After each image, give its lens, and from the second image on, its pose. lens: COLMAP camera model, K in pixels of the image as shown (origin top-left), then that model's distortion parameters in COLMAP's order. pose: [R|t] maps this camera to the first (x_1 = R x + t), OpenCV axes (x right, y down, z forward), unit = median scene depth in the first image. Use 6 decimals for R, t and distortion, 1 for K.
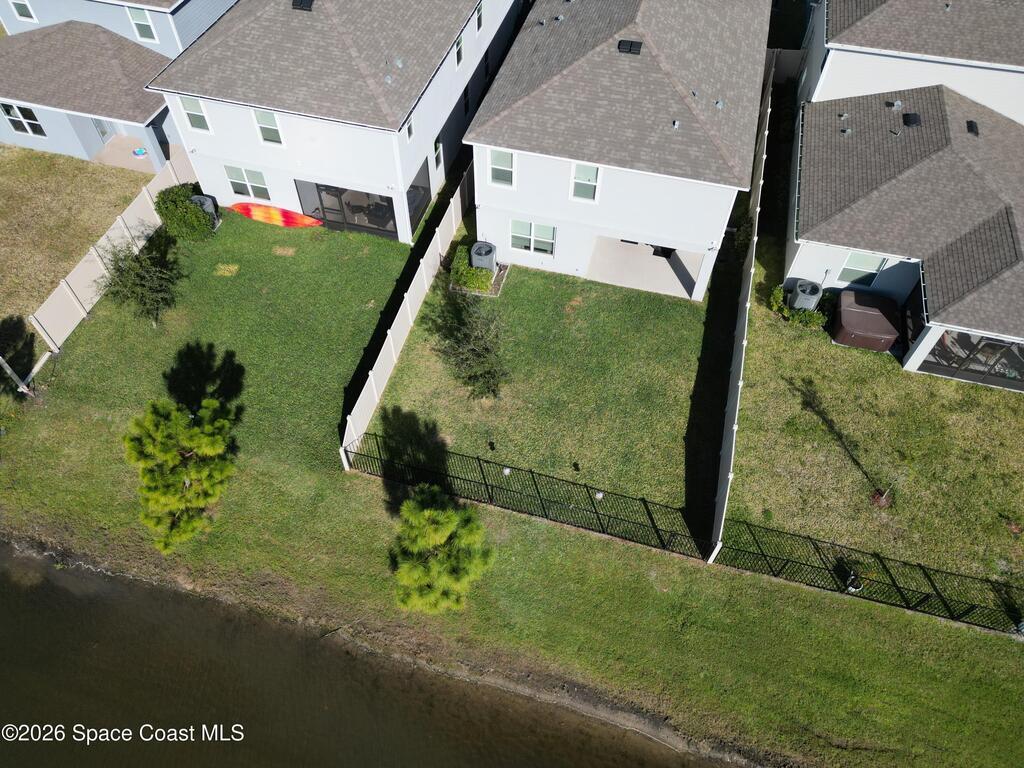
lens RADIAL K [[716.6, 0, 510.4], [0, 716.6, 384.8], [0, 0, 1]] dist [0.064752, -0.056730]
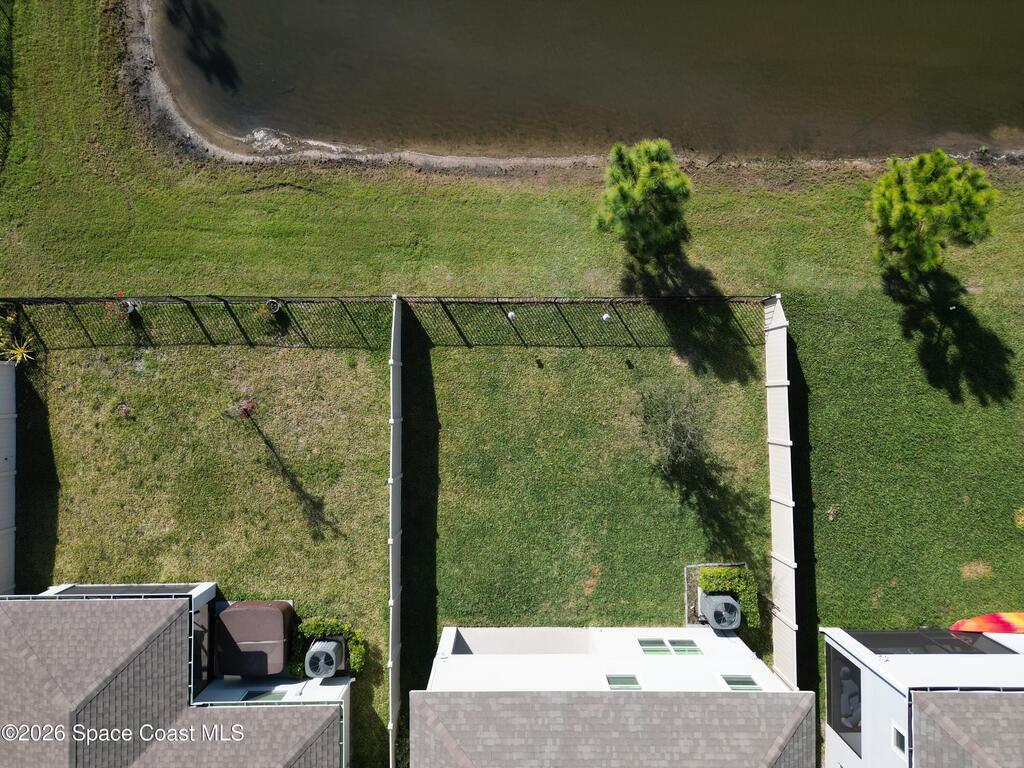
lens RADIAL K [[716.6, 0, 506.3], [0, 716.6, 379.7], [0, 0, 1]] dist [0.064752, -0.056730]
pose [[-0.963318, 0.268318, -0.005008, 0.142323], [-0.215439, -0.762077, 0.610594, -0.473716], [0.160017, 0.589275, 0.791928, 0.217993]]
